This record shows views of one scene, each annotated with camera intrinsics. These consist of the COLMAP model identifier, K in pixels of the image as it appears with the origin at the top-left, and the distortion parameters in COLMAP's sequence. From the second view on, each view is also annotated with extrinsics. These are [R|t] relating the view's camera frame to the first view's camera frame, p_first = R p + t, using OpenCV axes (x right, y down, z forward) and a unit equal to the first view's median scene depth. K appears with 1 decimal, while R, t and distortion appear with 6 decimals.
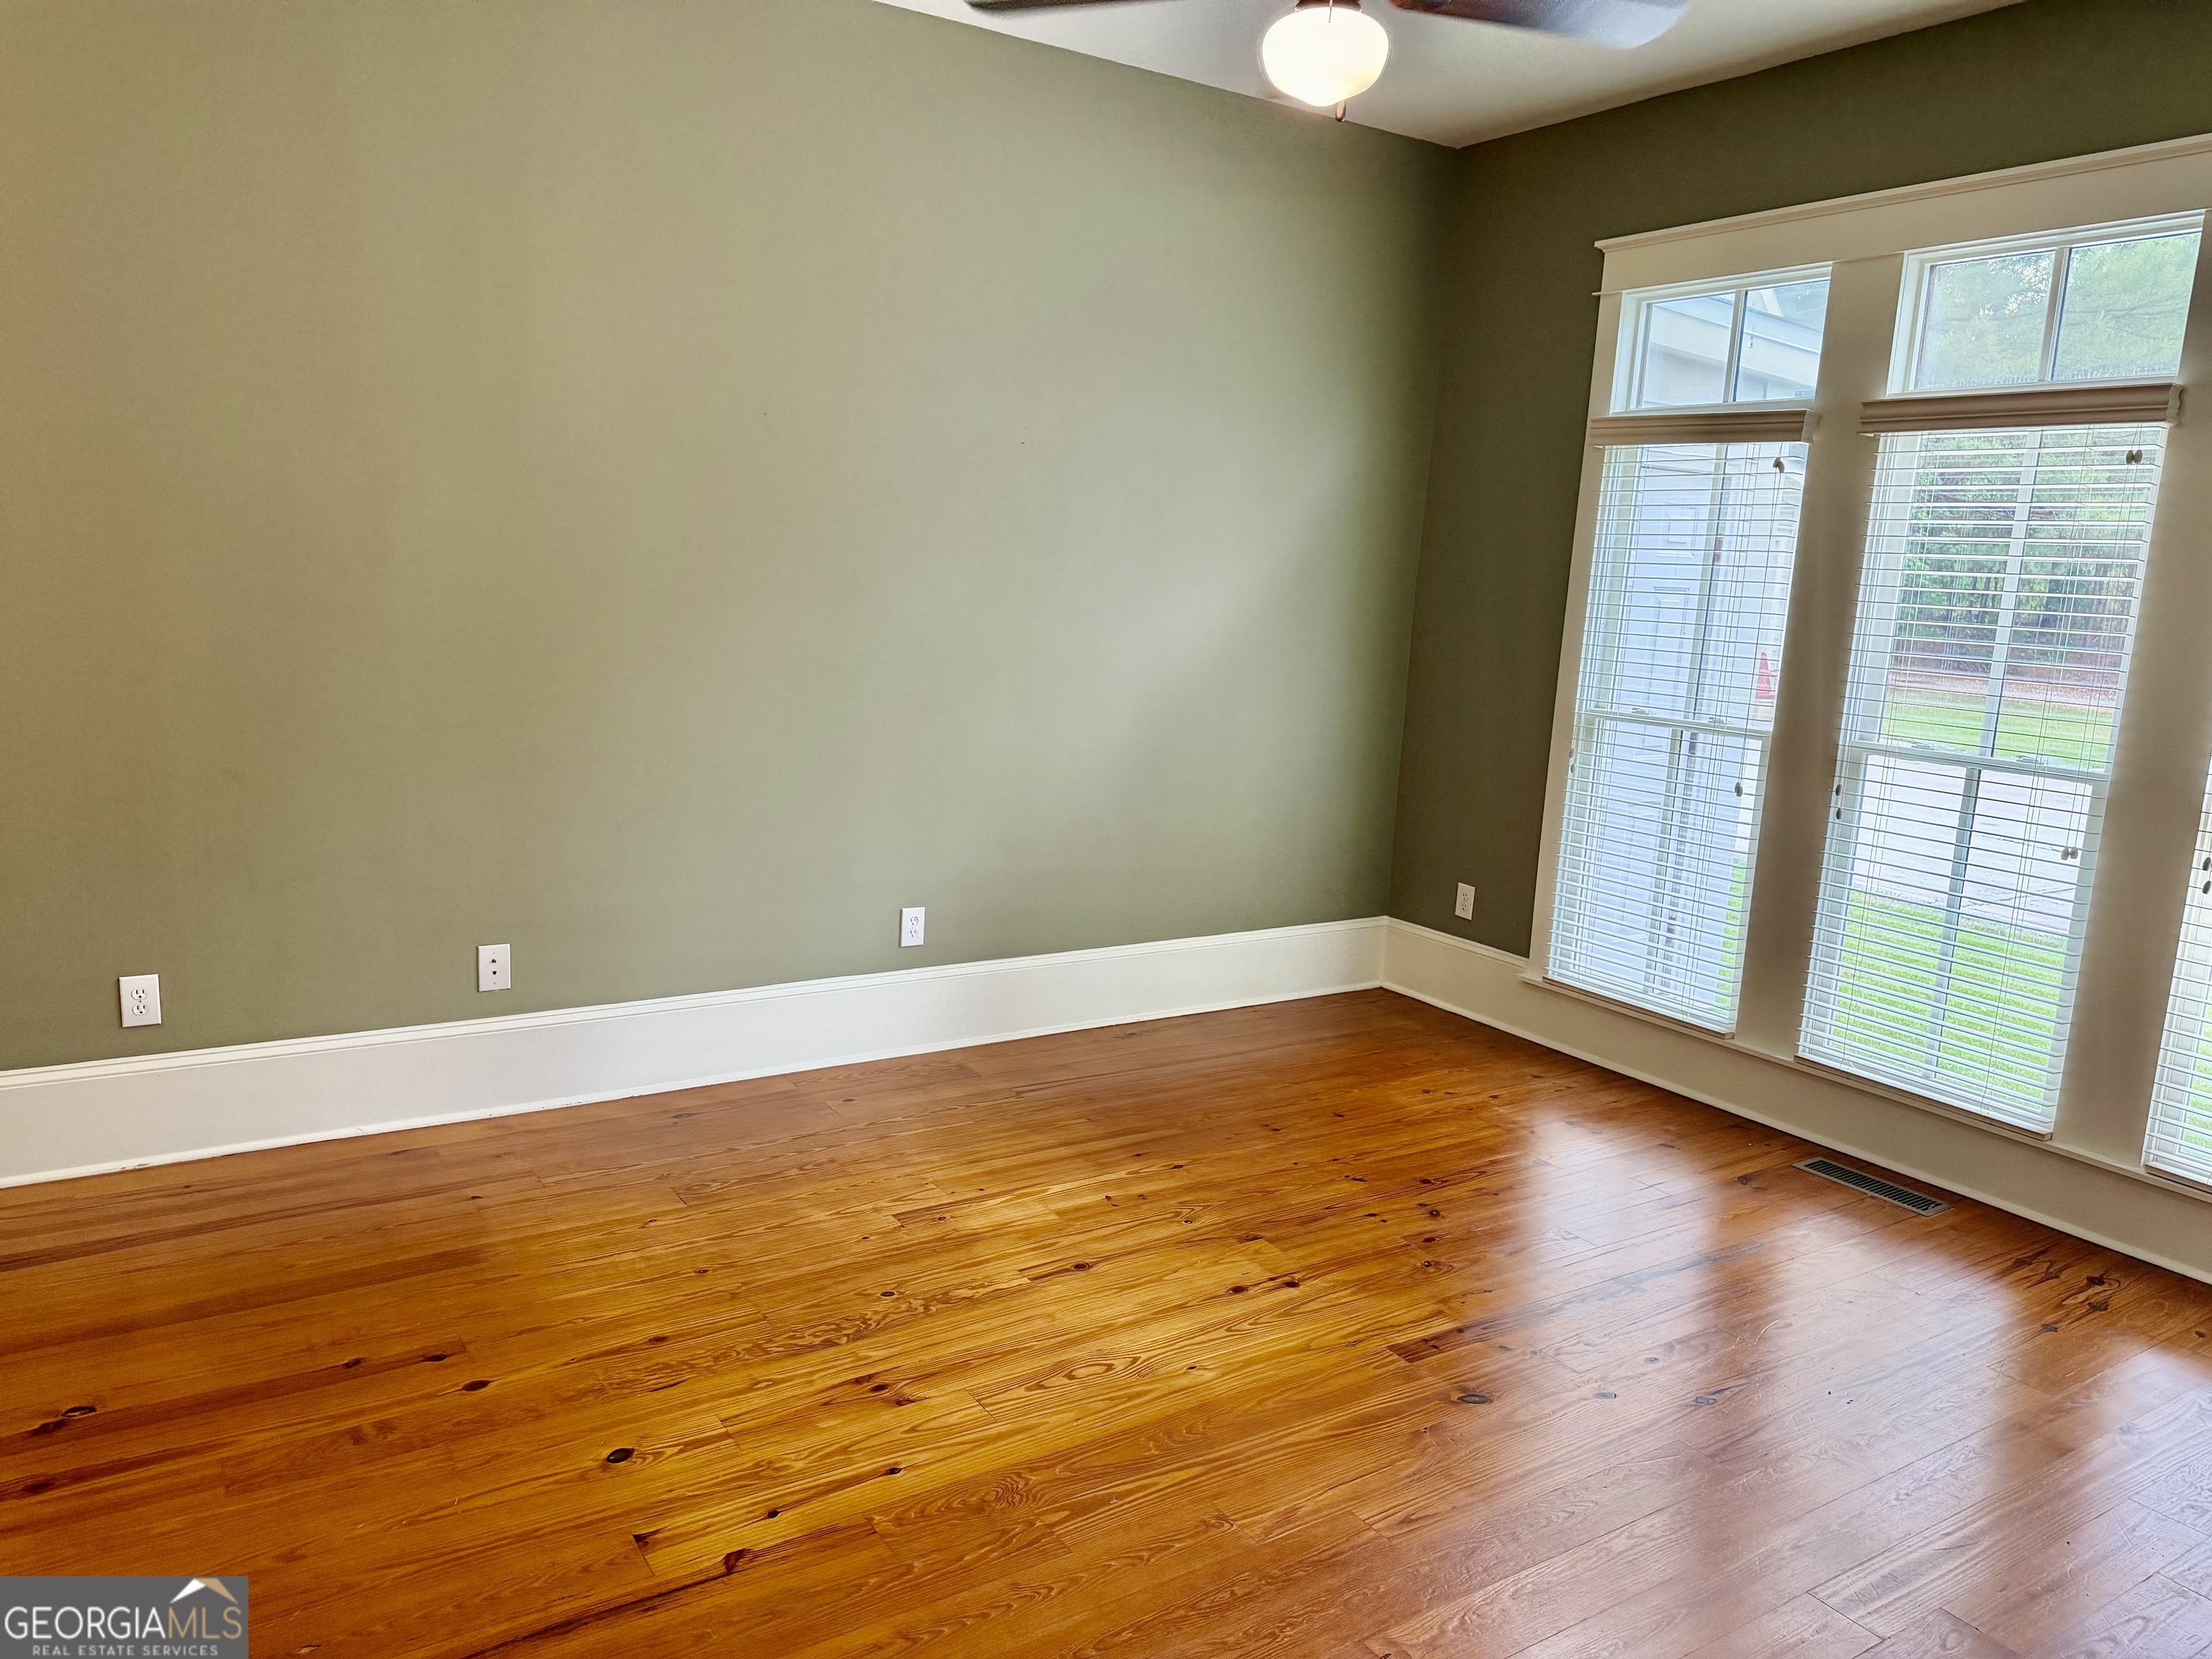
lens RADIAL K [[1558.5, 0, 1104.1], [0, 1558.5, 830.7], [0, 0, 1]] dist [0.067035, -0.036089]
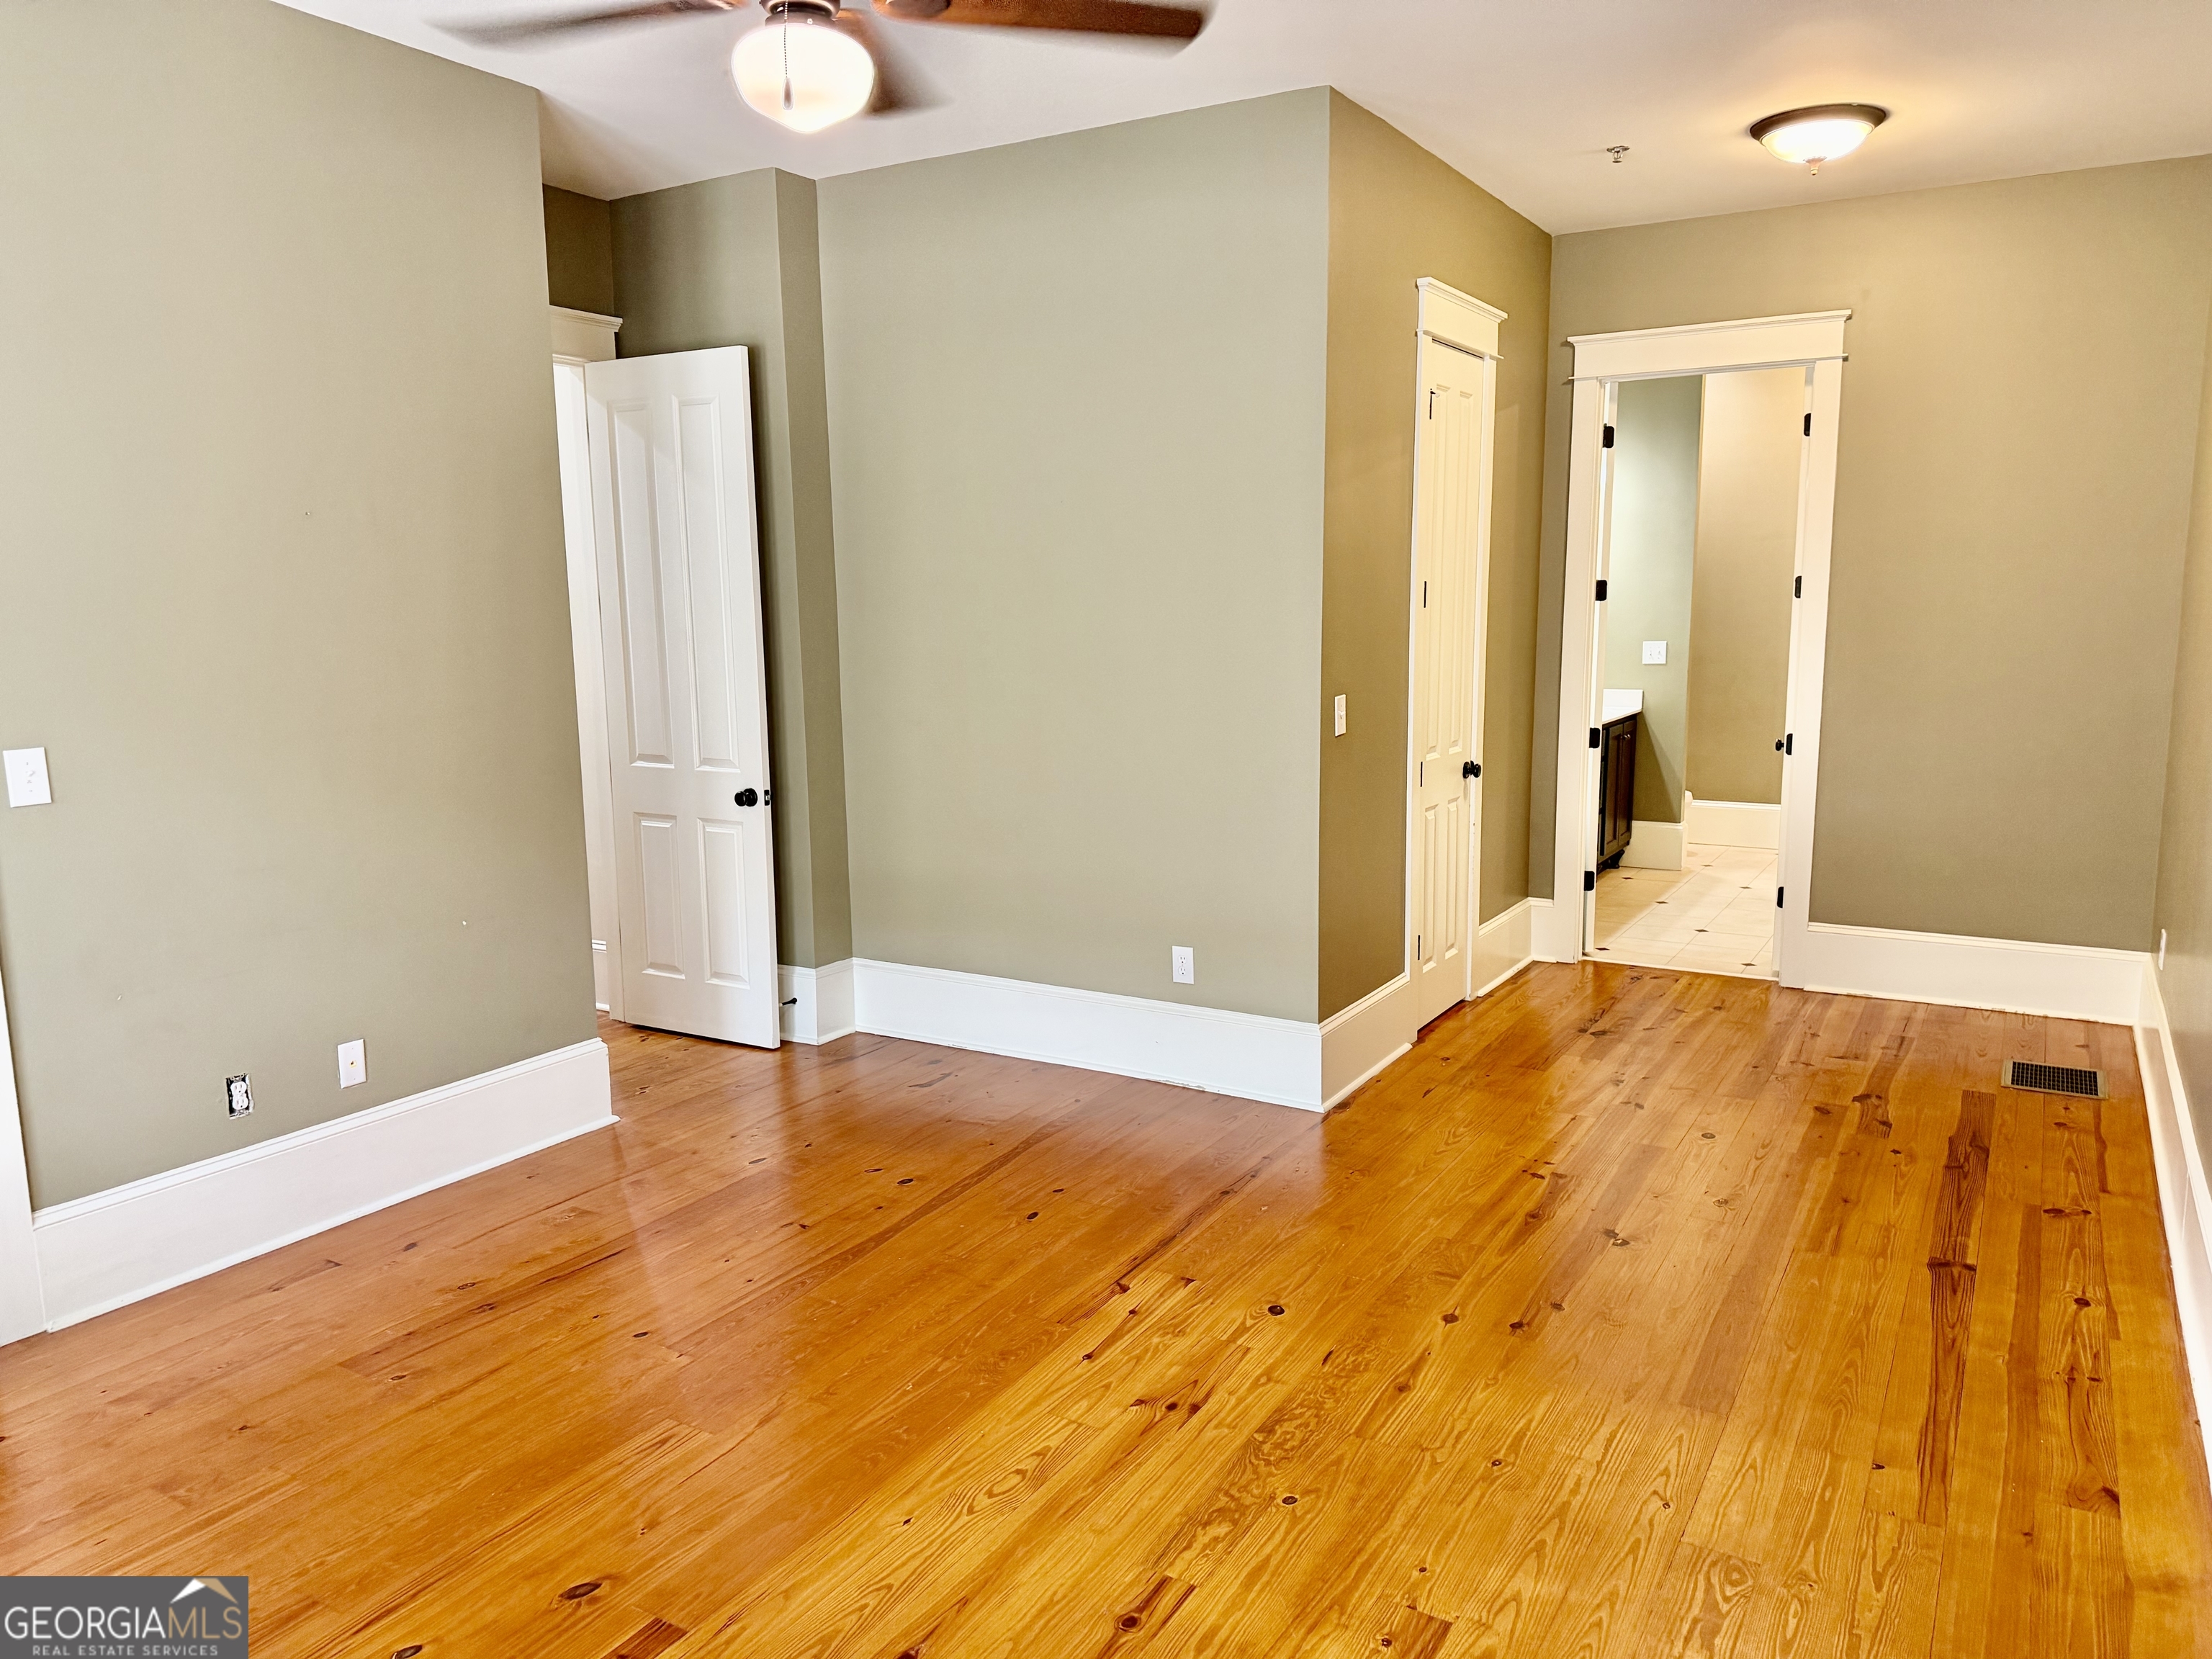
lens RADIAL K [[1558.5, 0, 1107.1], [0, 1558.5, 832.5], [0, 0, 1]] dist [0.067035, -0.036089]
pose [[-0.898134, 0.029450, -0.438734, 0.341425], [-0.106058, 0.953789, 0.281136, -0.301638], [0.426739, 0.299029, -0.853508, 1.720827]]
